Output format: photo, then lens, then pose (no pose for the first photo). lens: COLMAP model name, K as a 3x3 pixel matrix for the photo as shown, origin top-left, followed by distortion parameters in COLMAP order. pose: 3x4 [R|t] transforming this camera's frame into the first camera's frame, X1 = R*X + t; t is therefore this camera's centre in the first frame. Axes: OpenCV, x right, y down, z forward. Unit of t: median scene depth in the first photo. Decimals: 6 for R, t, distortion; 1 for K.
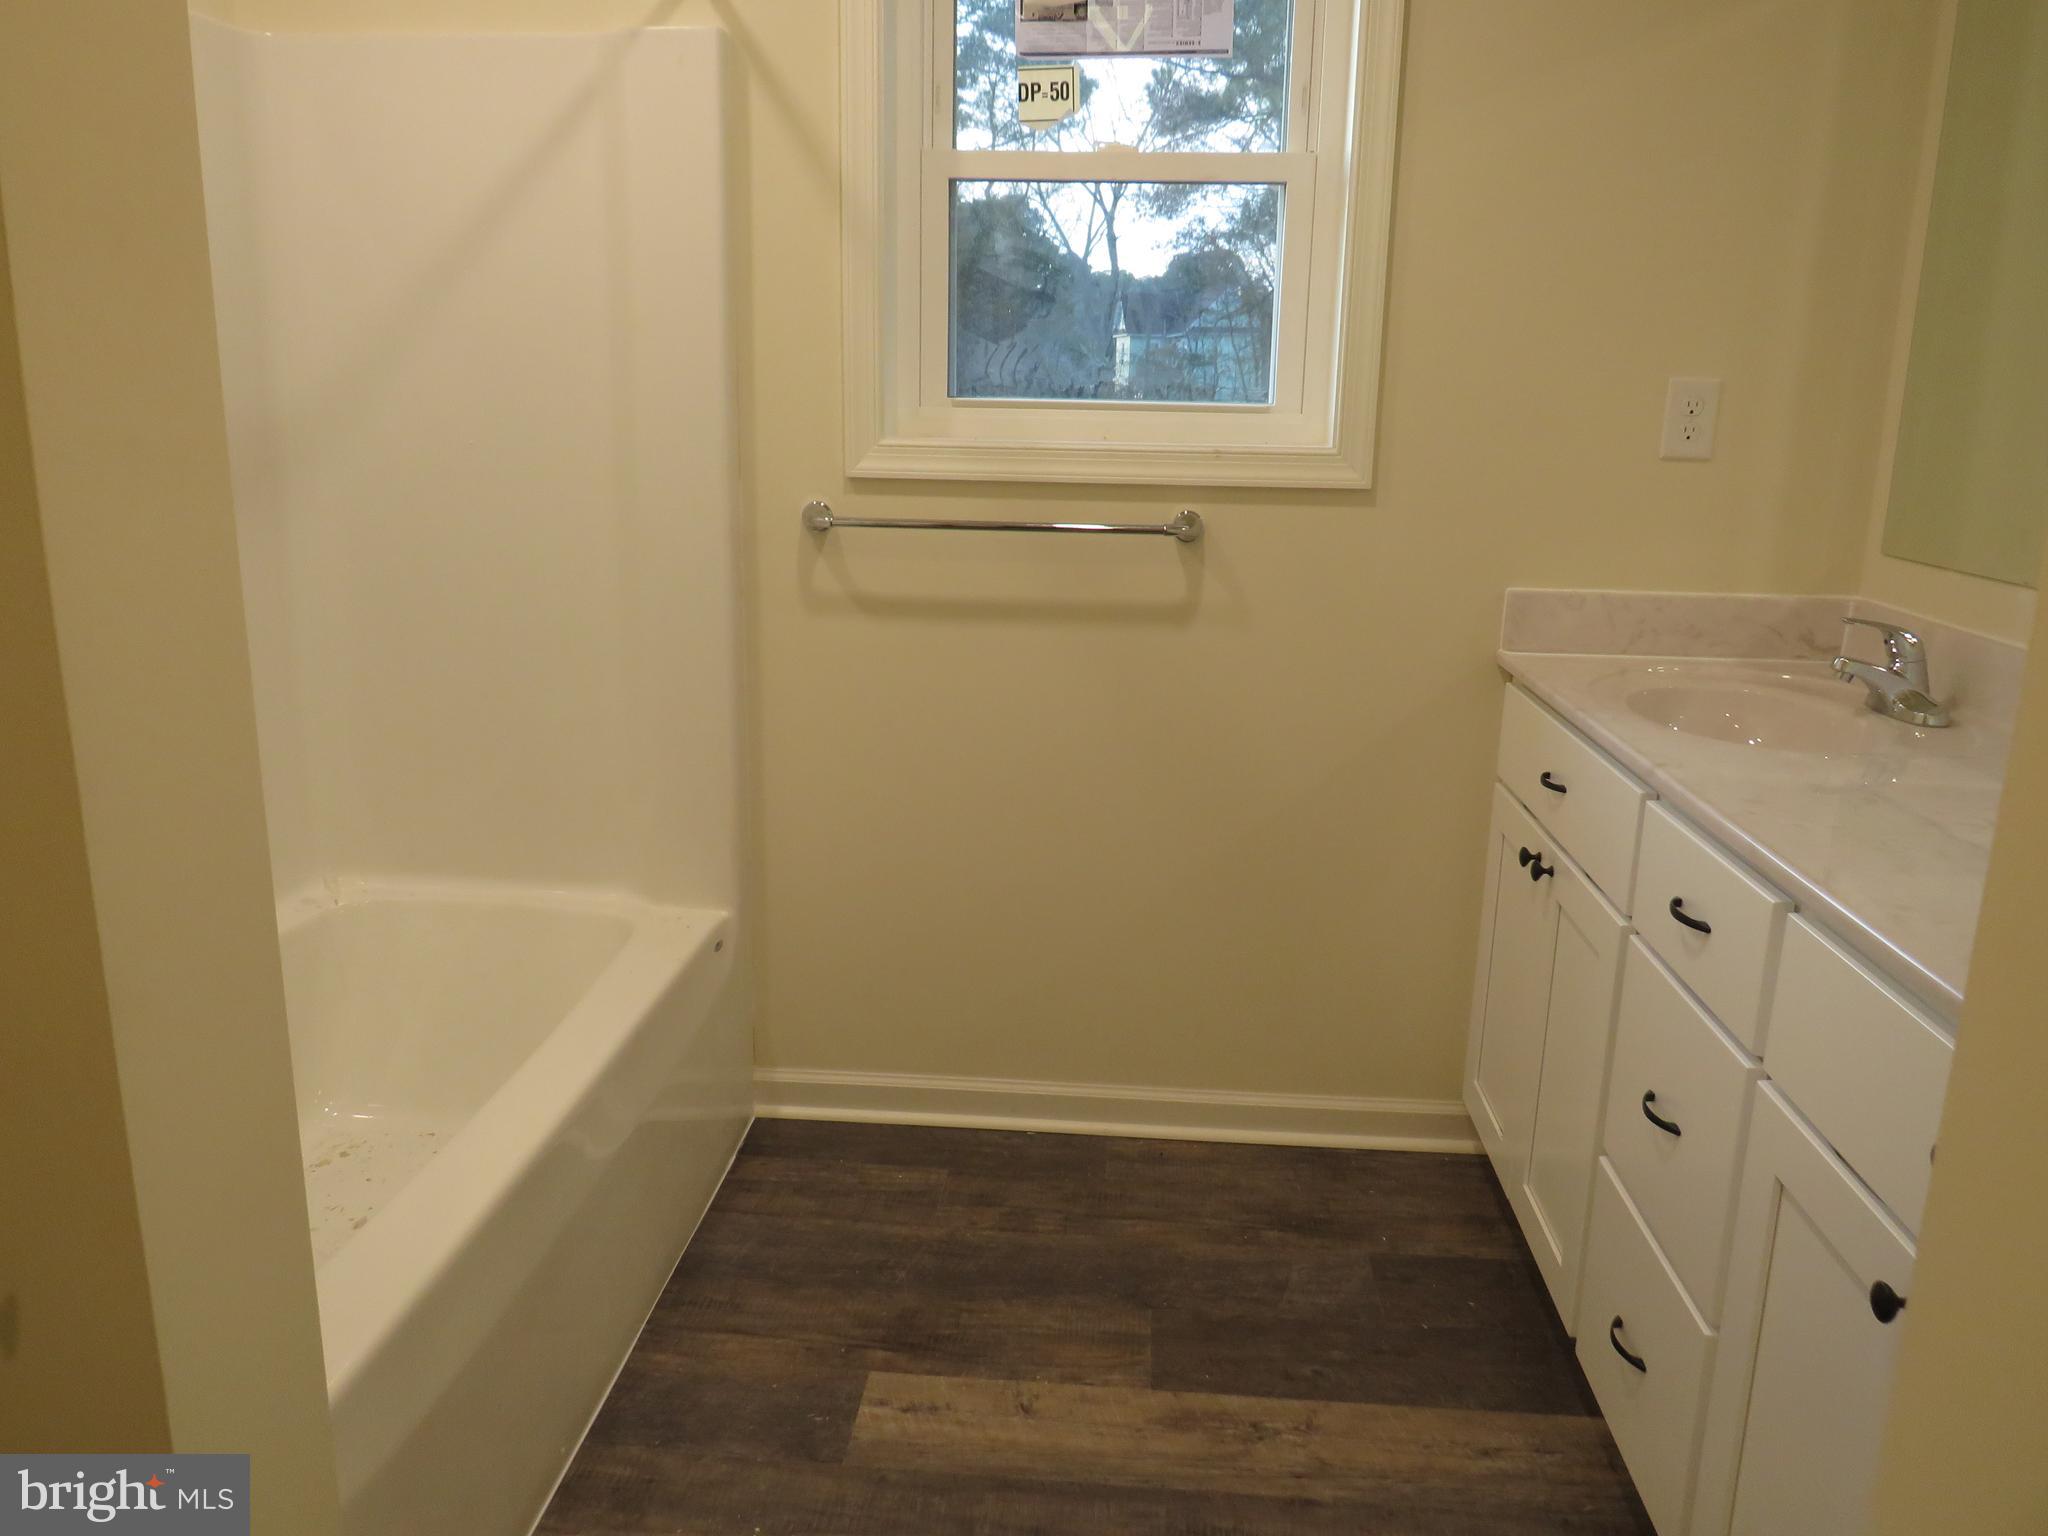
lens RADIAL K [[1450.9, 0, 1011.7], [0, 1450.9, 763.6], [0, 0, 1]] dist [-0.025373, 0.008978]
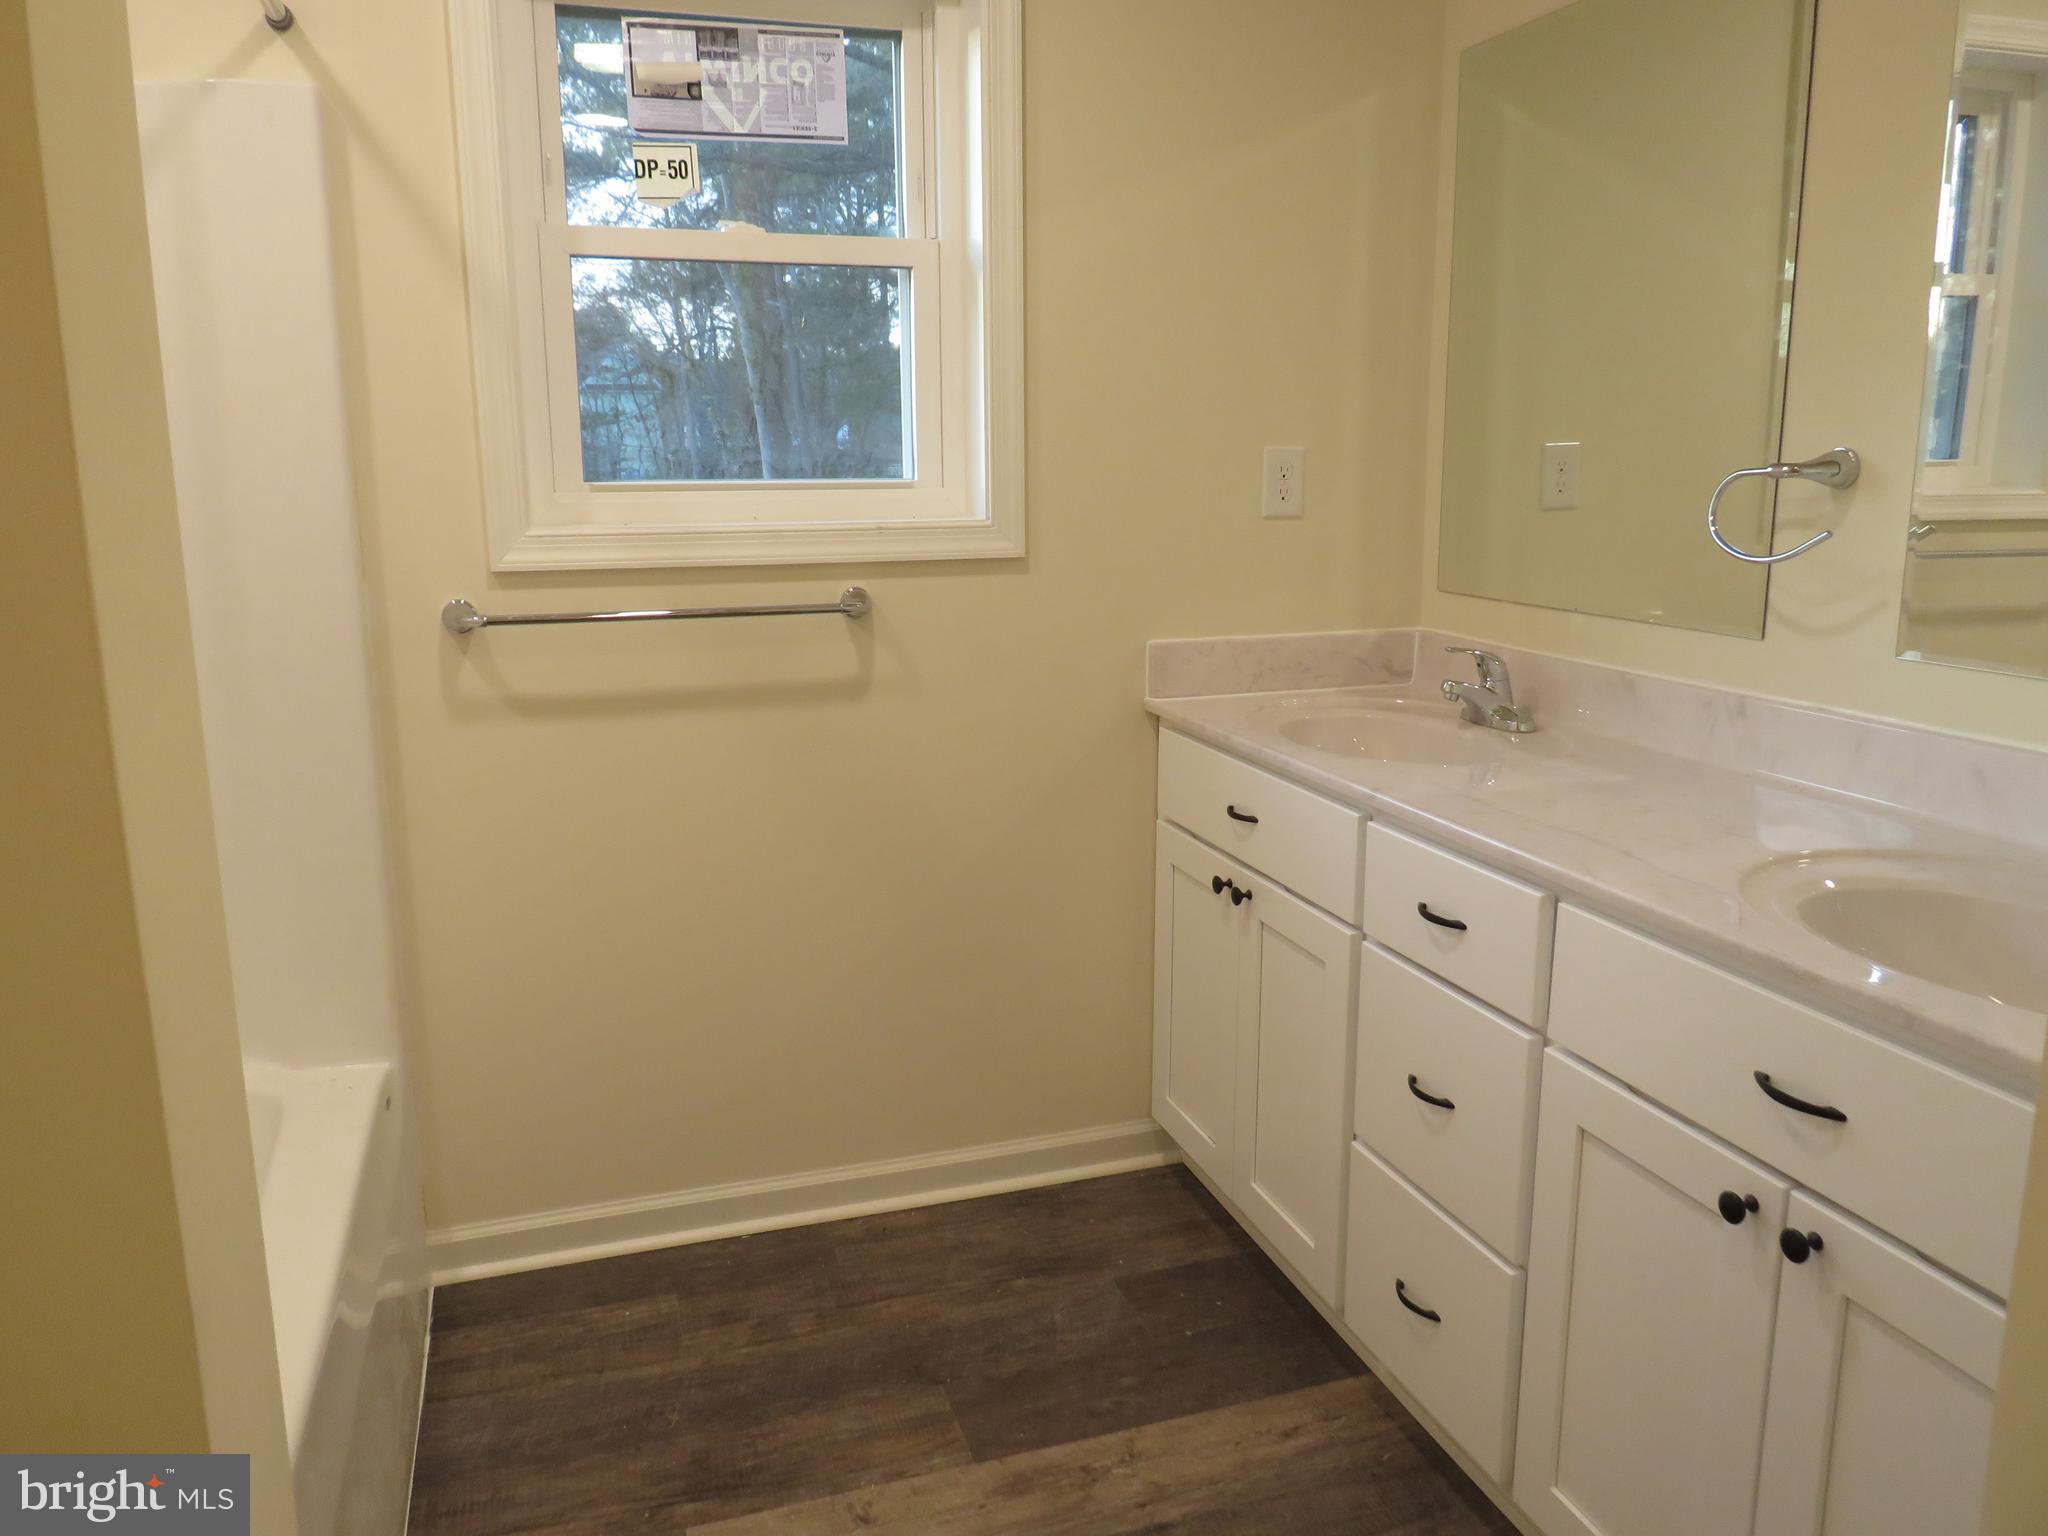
lens RADIAL K [[1450.9, 0, 1021.1], [0, 1450.9, 763.6], [0, 0, 1]] dist [-0.025373, 0.008978]
pose [[0.920668, -0.101133, 0.377018, -0.168355], [0.114823, 0.993288, -0.013952, -0.025462], [-0.373077, 0.056135, 0.926101, 0.029253]]
